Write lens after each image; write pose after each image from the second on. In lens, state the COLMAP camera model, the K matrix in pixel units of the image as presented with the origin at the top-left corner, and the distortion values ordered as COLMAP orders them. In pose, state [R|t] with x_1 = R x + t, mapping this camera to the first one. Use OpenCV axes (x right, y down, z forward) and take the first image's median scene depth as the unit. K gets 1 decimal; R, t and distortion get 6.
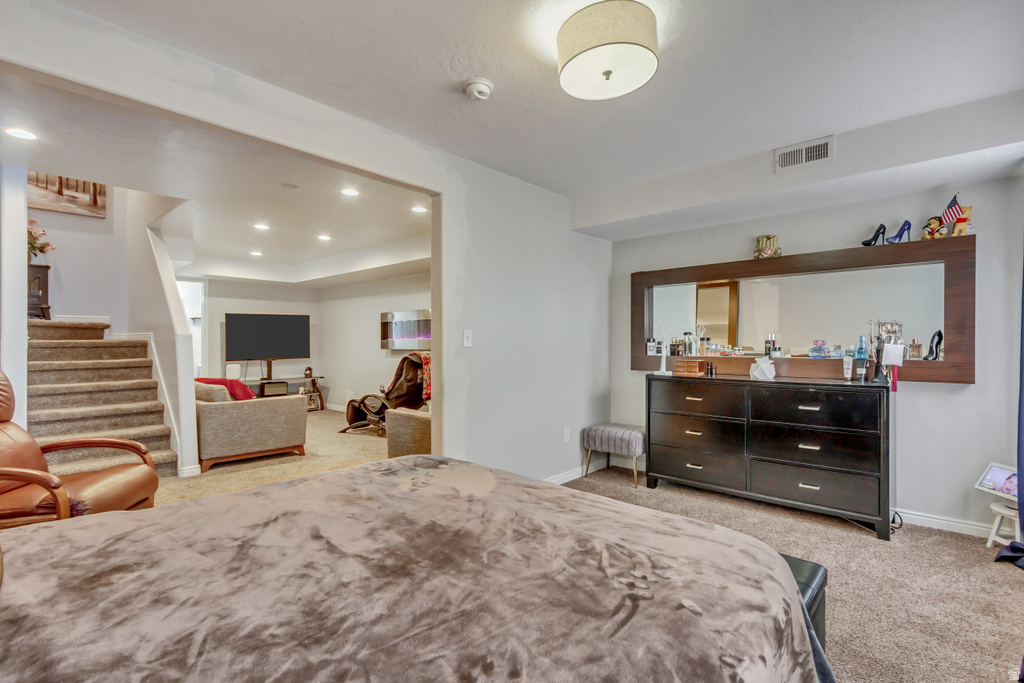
lens RADIAL K [[478.5, 0, 506.9], [0, 478.5, 343.5], [0, 0, 1]] dist [0.002802, 0.000224]
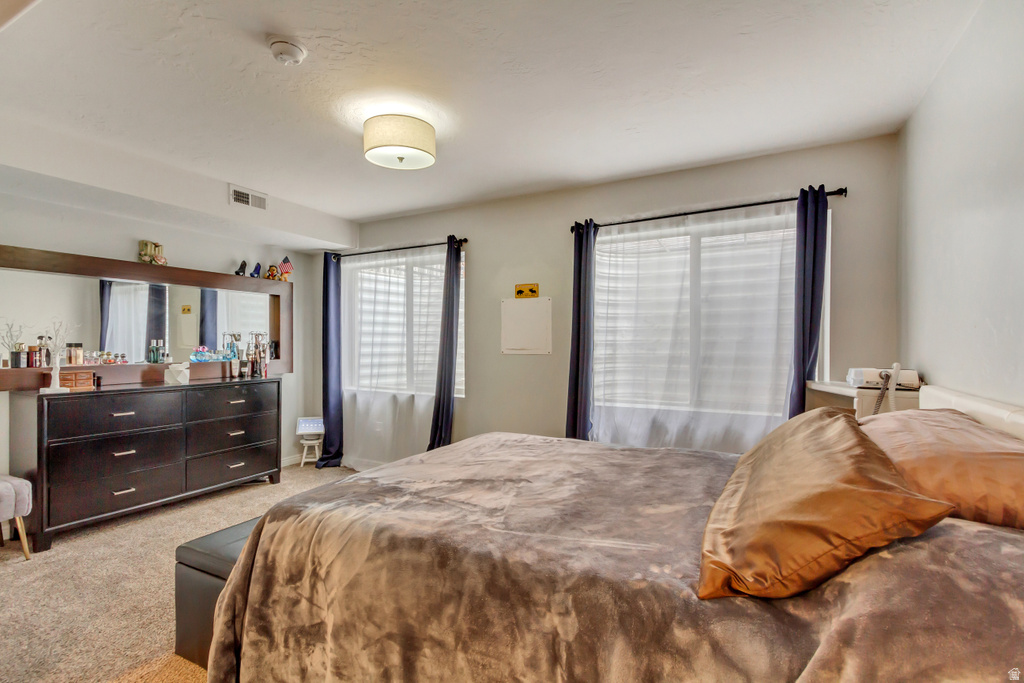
lens RADIAL K [[478.5, 0, 506.9], [0, 478.5, 343.5], [0, 0, 1]] dist [0.002802, 0.000224]
pose [[-0.248589, 0.001409, 0.968608, -0.657066], [0.004365, 0.999990, -0.000334, -0.010117], [-0.968599, 0.004145, -0.248593, 0.565174]]
